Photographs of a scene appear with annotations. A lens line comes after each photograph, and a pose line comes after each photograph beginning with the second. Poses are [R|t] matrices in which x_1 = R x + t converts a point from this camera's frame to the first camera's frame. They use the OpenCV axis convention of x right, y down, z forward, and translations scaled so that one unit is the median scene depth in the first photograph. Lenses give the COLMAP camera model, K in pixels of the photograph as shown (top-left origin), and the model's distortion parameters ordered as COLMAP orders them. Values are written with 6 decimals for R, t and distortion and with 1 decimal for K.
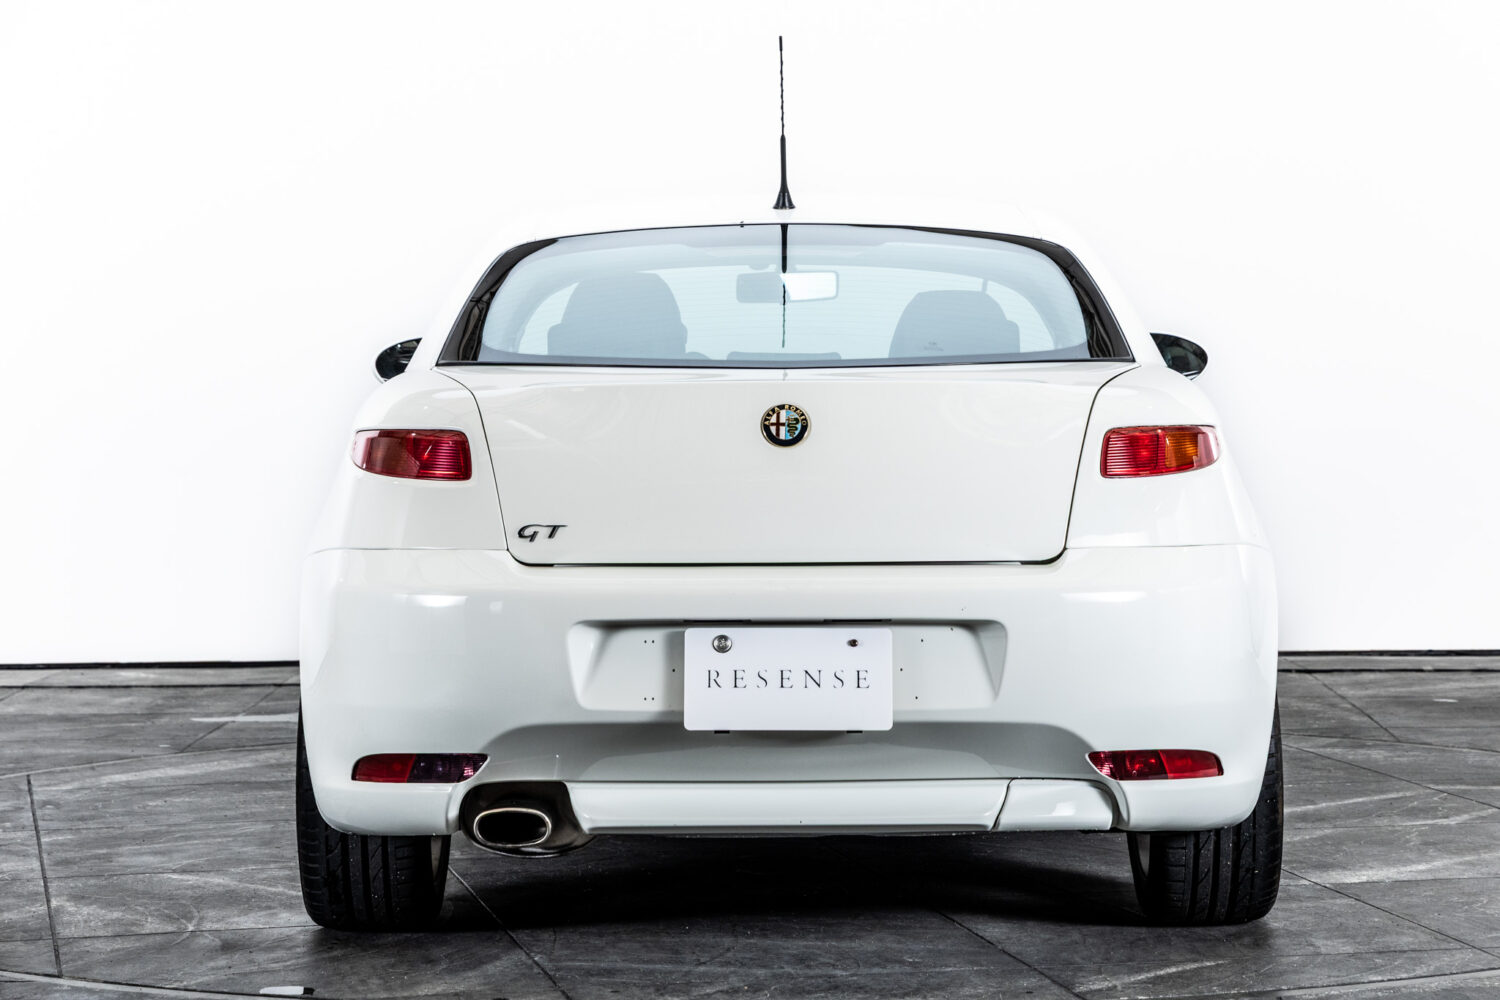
lens RADIAL K [[3839.7, 0, 750.0], [0, 3839.7, 500.0], [0, 0, 1]] dist [0.050436, -0.174687]
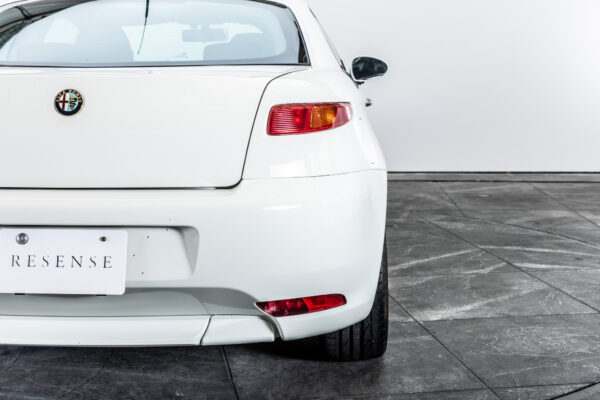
lens RADIAL K [[903.3, 0, 302.7], [0, 903.3, 195.0], [0, 0, 1]] dist [0.015176, -0.019090]
pose [[0.999374, 0.011129, -0.033591, 0.119324], [-0.007736, 0.995008, 0.099493, -0.018915], [0.034531, -0.099171, 0.994471, 0.608637]]
